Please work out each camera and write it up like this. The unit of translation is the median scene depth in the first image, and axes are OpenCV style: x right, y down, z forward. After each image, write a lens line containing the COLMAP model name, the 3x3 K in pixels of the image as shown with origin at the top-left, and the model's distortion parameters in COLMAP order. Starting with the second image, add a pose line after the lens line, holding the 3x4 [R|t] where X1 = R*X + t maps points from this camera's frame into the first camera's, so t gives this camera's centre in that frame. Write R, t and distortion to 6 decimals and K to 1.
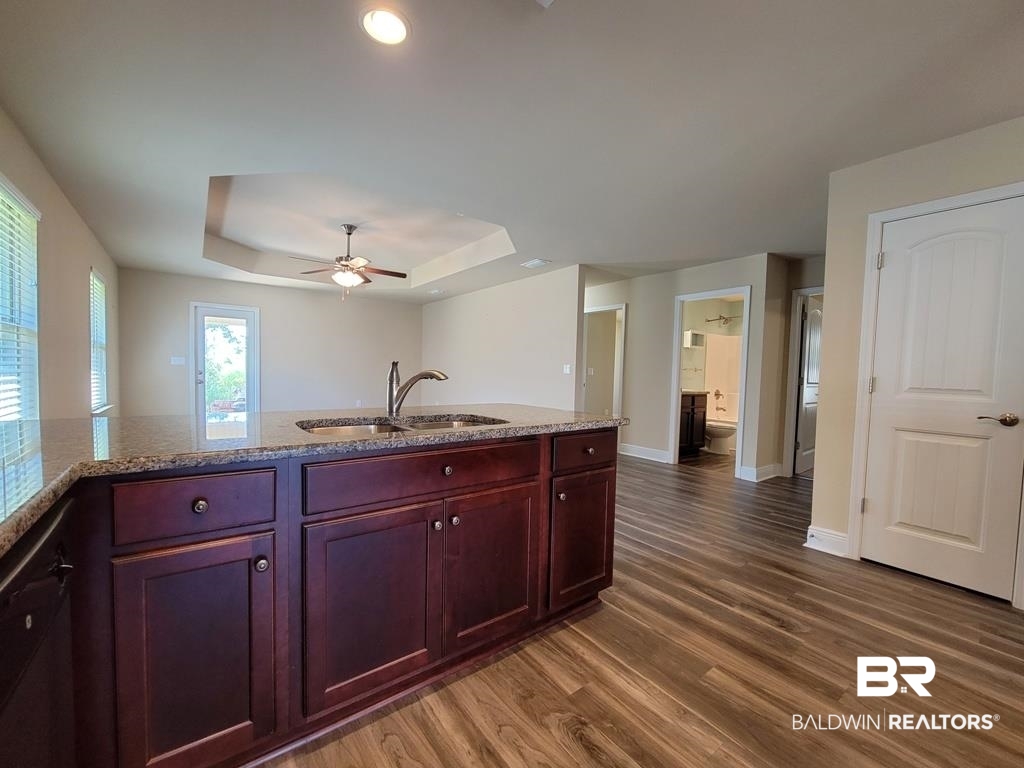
lens RADIAL K [[420.3, 0, 511.2], [0, 420.3, 389.3], [0, 0, 1]] dist [-0.000815, 0.000308]
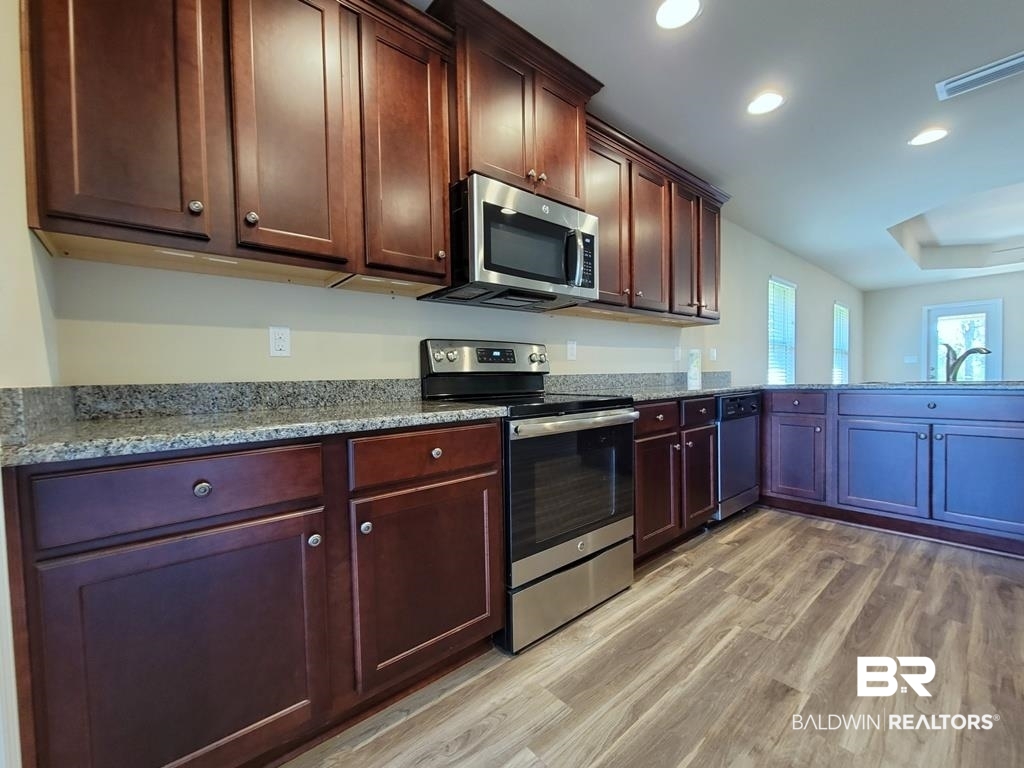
lens RADIAL K [[420.3, 0, 511.2], [0, 420.3, 389.3], [0, 0, 1]] dist [-0.000815, 0.000308]
pose [[0.051236, 0.003194, -0.998681, 0.407507], [-0.018818, 0.999820, 0.002232, 0.043308], [0.998509, 0.018678, 0.051287, -0.218677]]
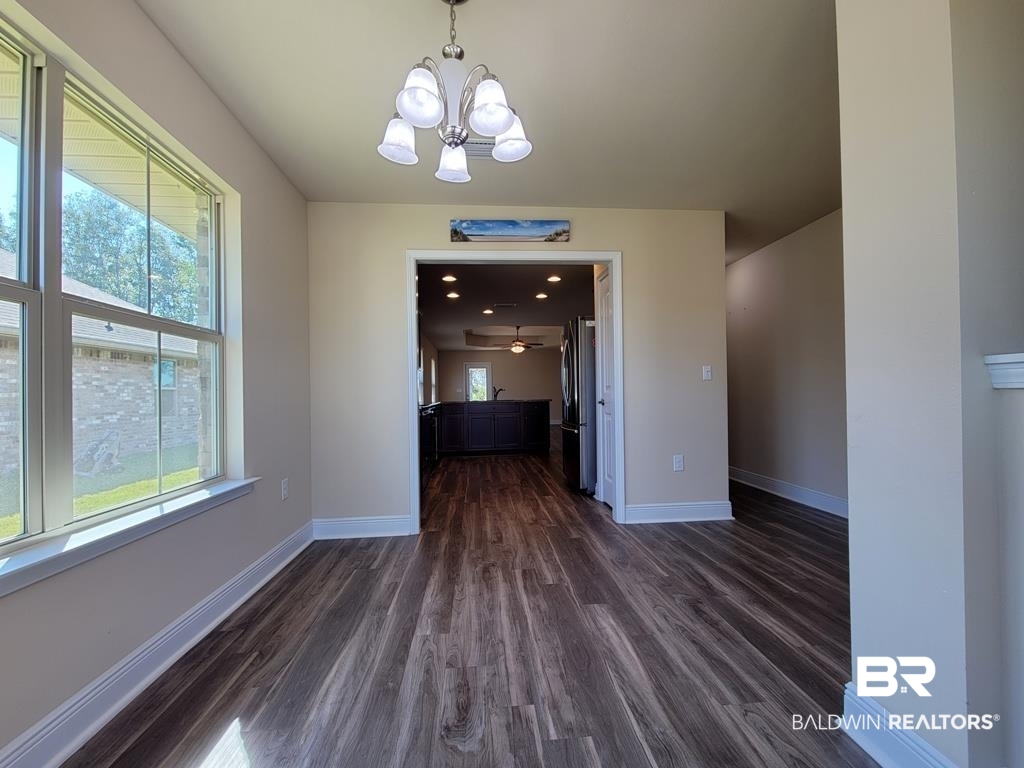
lens RADIAL K [[430.8, 0, 514.4], [0, 430.8, 389.3], [0, 0, 1]] dist [-0.000721, -0.000131]
pose [[0.845579, -0.047458, -0.531737, 0.772452], [0.017660, 0.997982, -0.060987, 0.079680], [0.533558, 0.042179, 0.844711, -0.885645]]
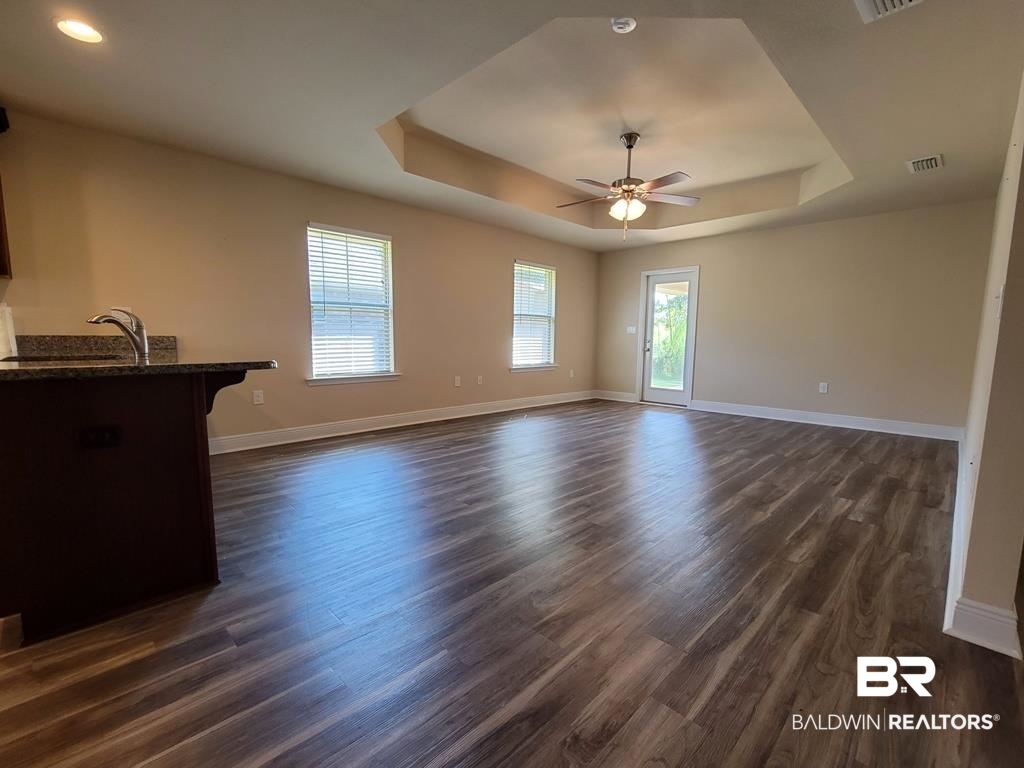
lens RADIAL K [[455.9, 0, 524.7], [0, 455.9, 397.0], [0, 0, 1]] dist [-0.000901, -0.000212]
pose [[0.149838, 0.108769, -0.982709, 0.422054], [-0.047393, 0.993578, 0.102746, -0.004398], [0.987574, 0.031178, 0.154030, 0.700797]]
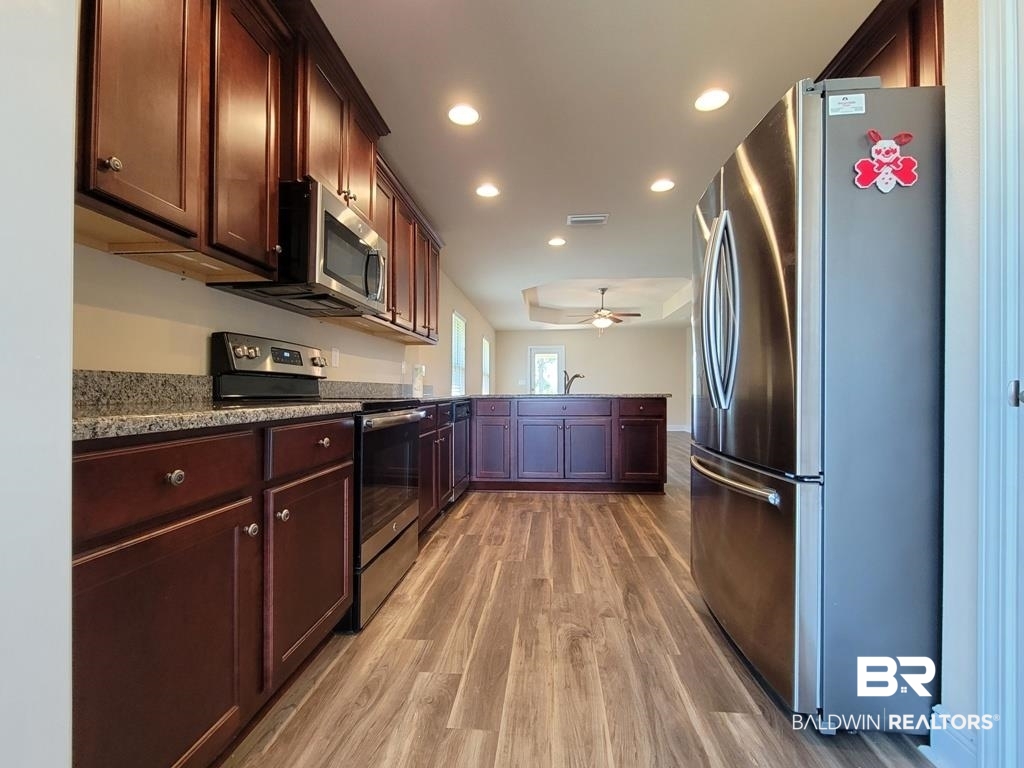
lens RADIAL K [[440.6, 0, 509.6], [0, 440.6, 388.7], [0, 0, 1]] dist [-0.000387, 0.000130]
pose [[0.735703, -0.029281, -0.676671, 0.431805], [-0.009568, 0.998516, -0.053610, 0.063037], [0.677237, 0.045915, 0.734331, -0.381502]]
